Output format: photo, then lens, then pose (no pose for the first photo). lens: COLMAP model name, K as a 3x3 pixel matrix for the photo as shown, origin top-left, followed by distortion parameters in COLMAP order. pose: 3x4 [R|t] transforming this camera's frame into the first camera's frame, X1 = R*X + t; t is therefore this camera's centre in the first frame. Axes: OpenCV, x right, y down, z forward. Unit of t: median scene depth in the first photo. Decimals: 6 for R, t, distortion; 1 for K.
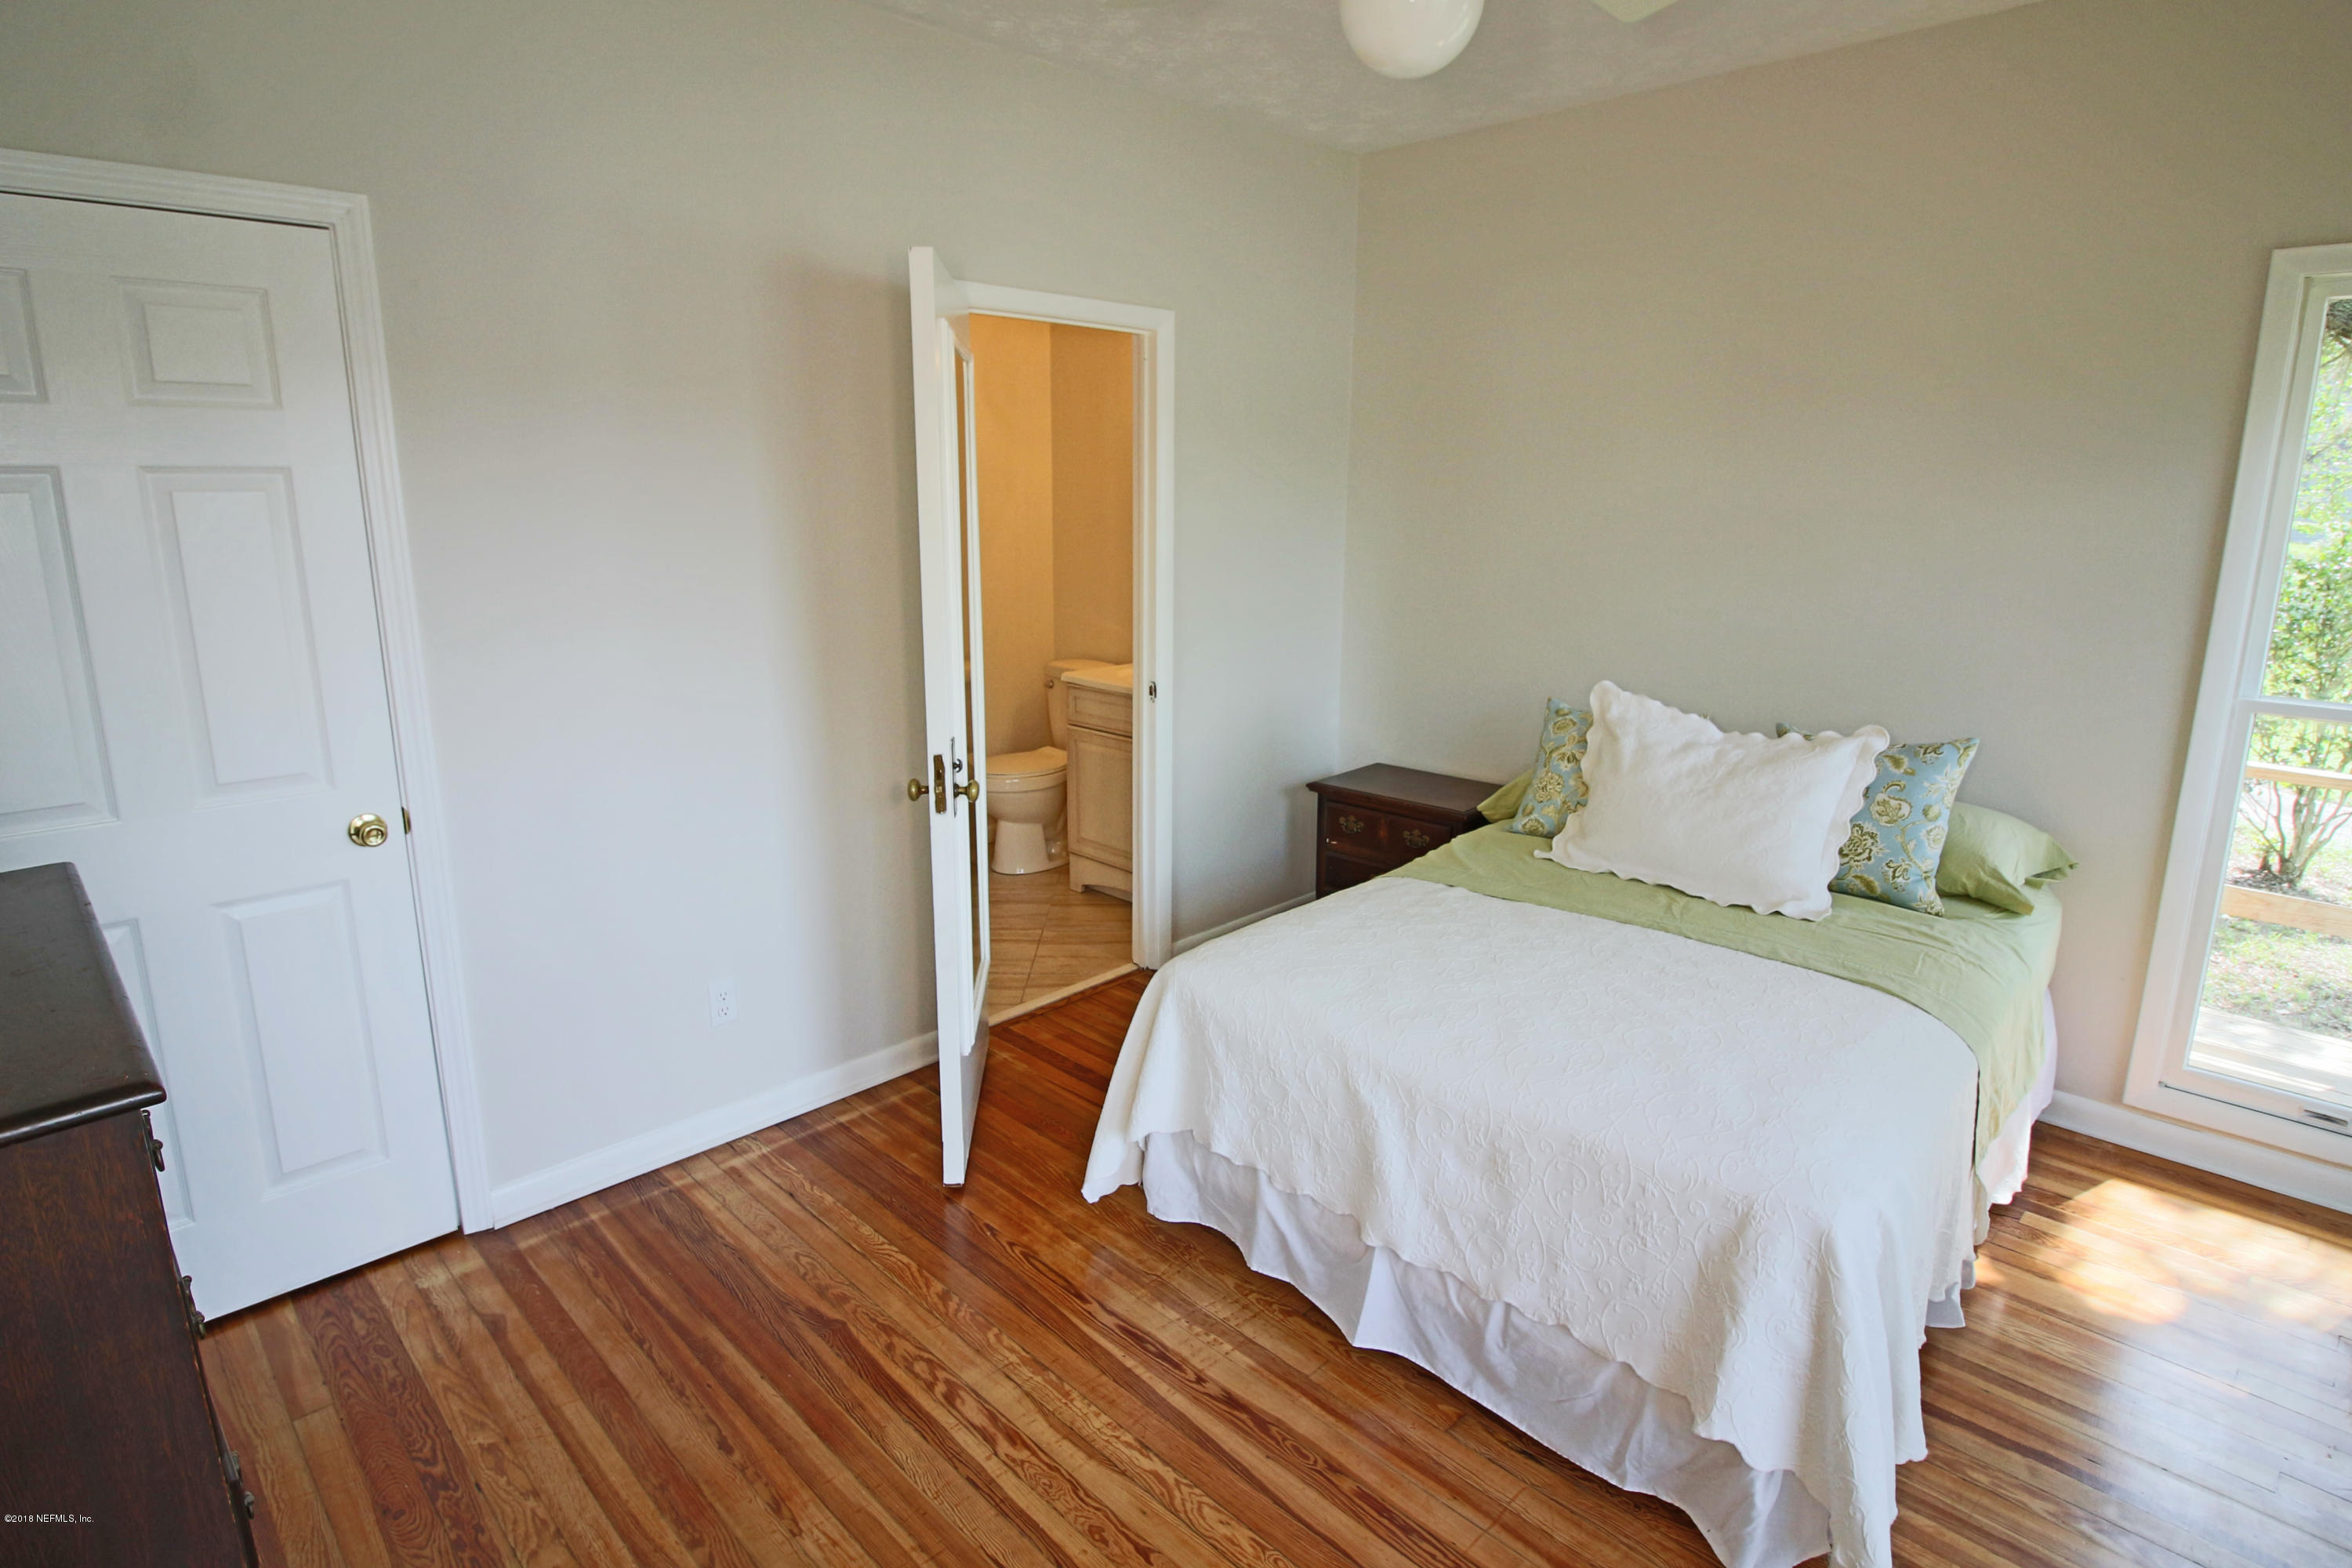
lens RADIAL K [[1208.2, 0, 1180.5], [0, 1208.2, 746.0], [0, 0, 1]] dist [0.003403, -0.018028]
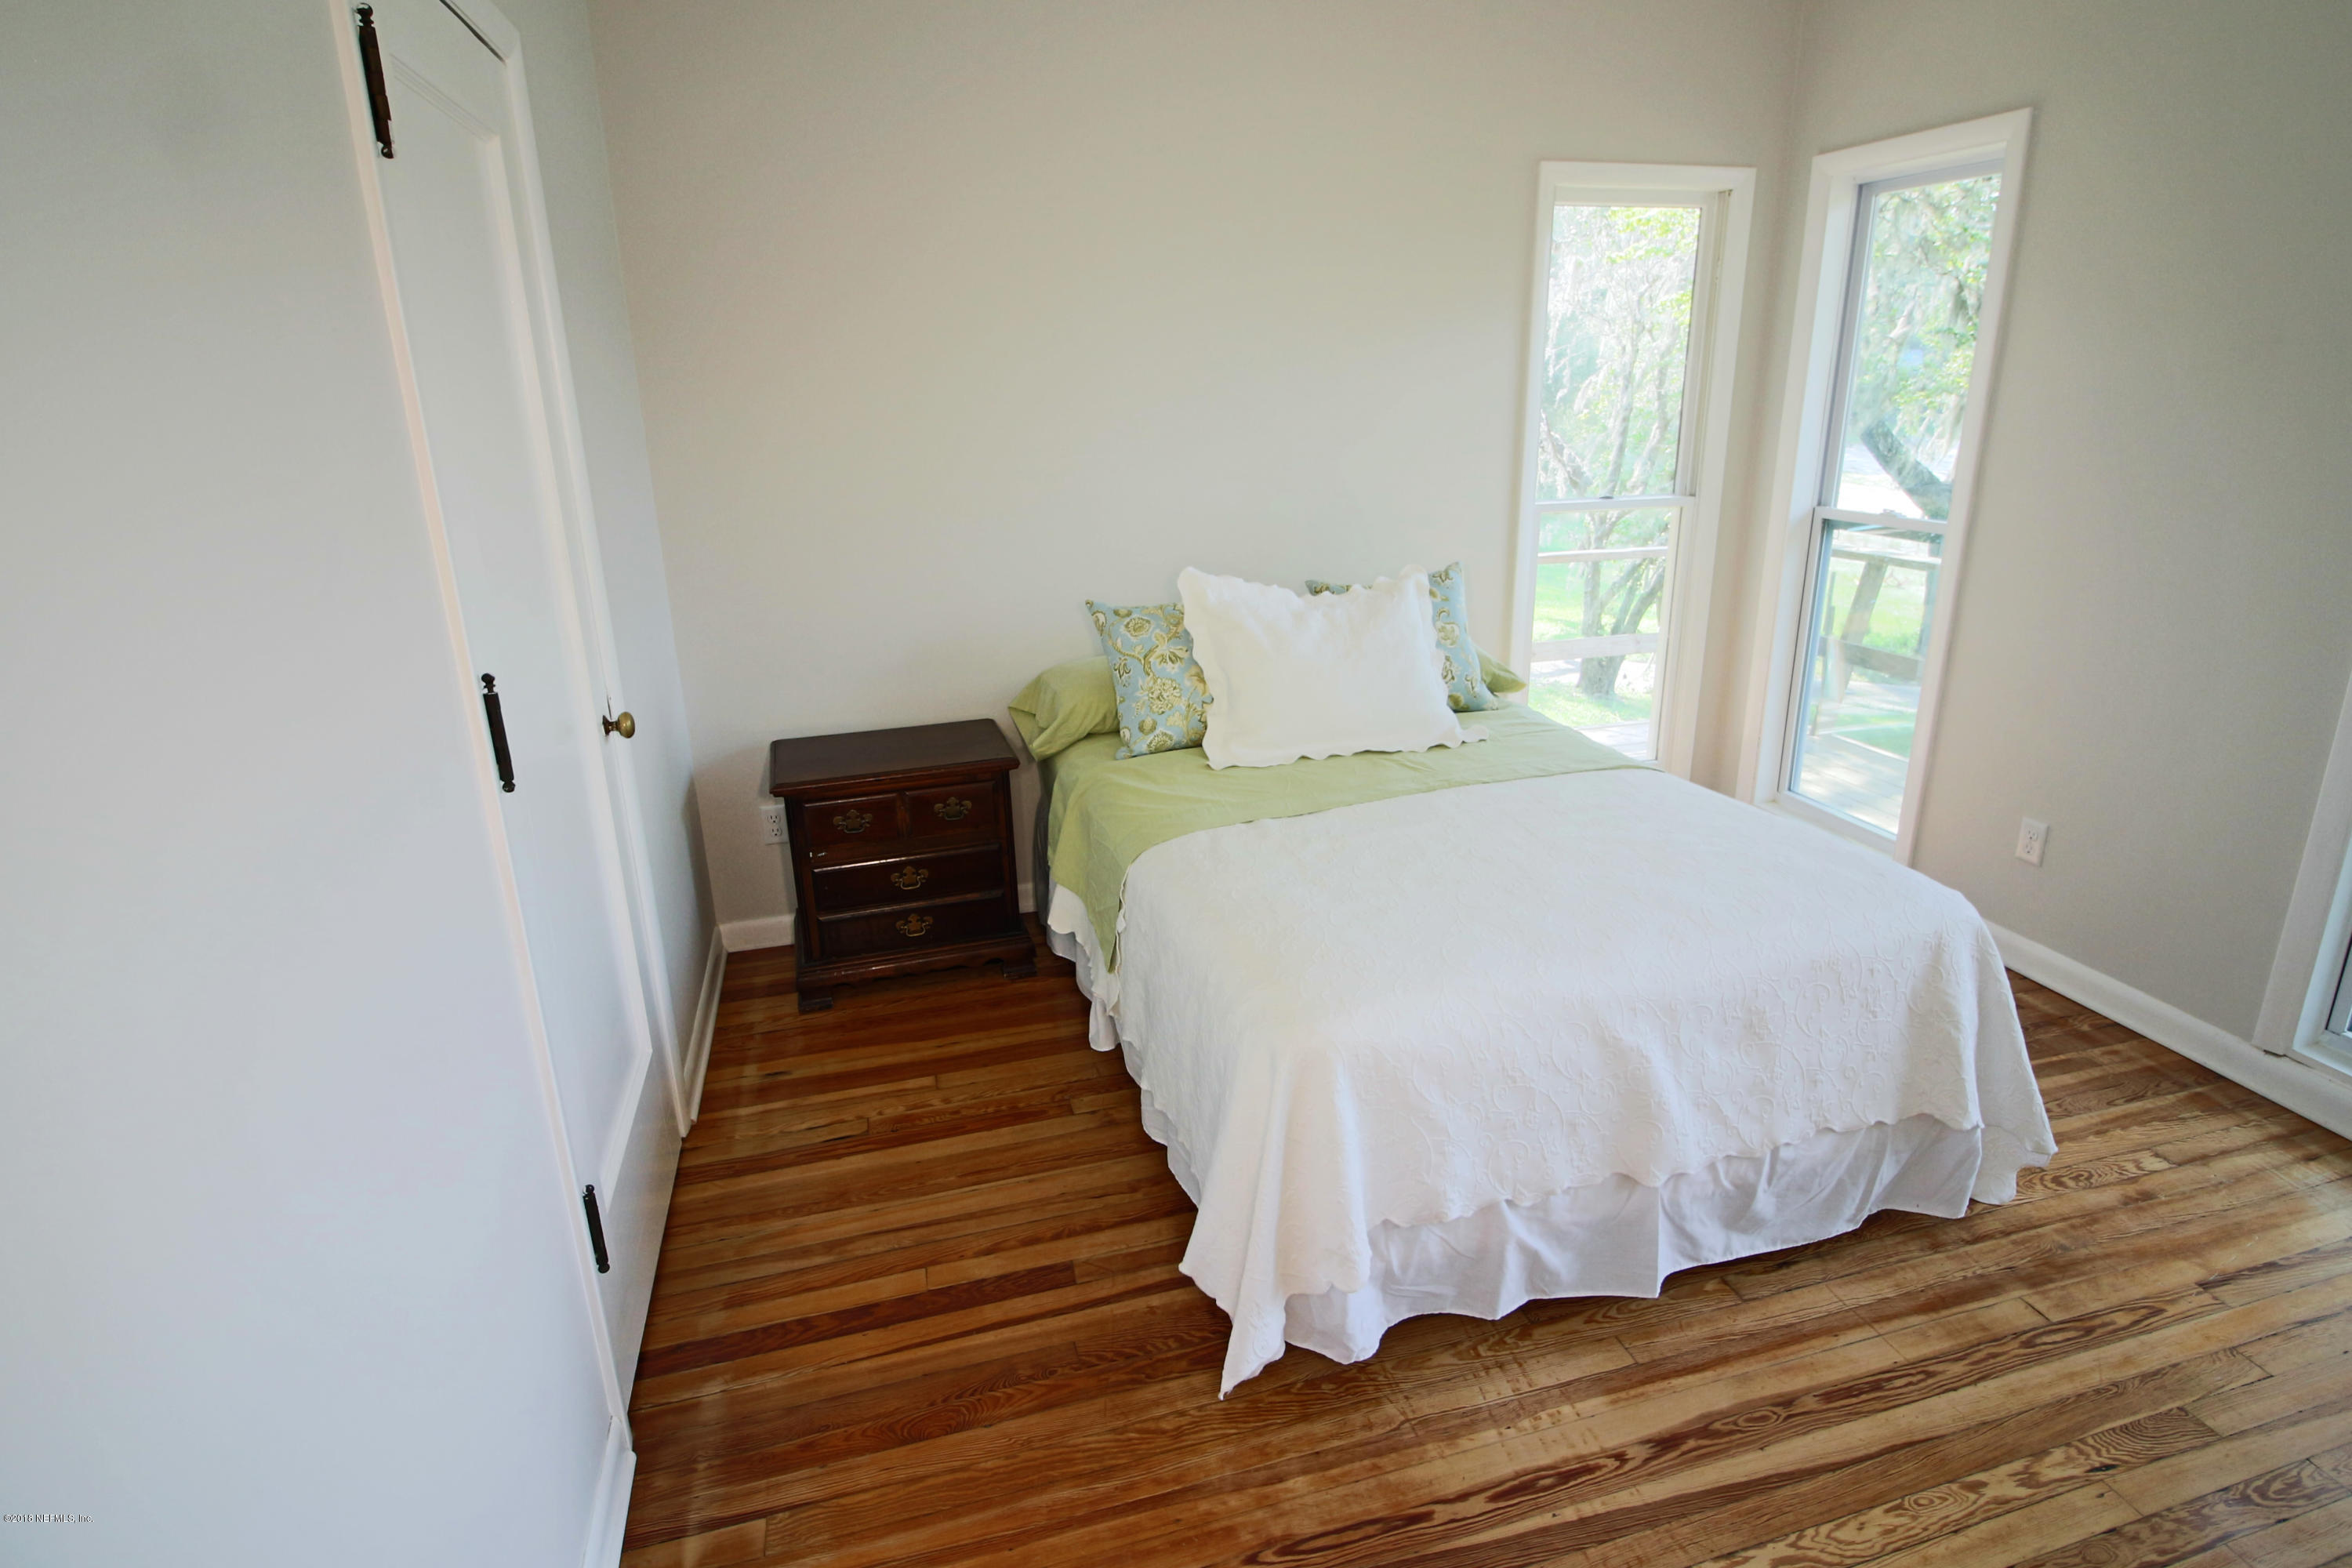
lens RADIAL K [[1208.2, 0, 1180.5], [0, 1208.2, 746.0], [0, 0, 1]] dist [0.003403, -0.018028]
pose [[0.489161, -0.267912, 0.830027, -0.649463], [0.202992, 0.960492, 0.190393, -0.142891], [-0.848243, 0.075357, 0.524219, 0.763769]]
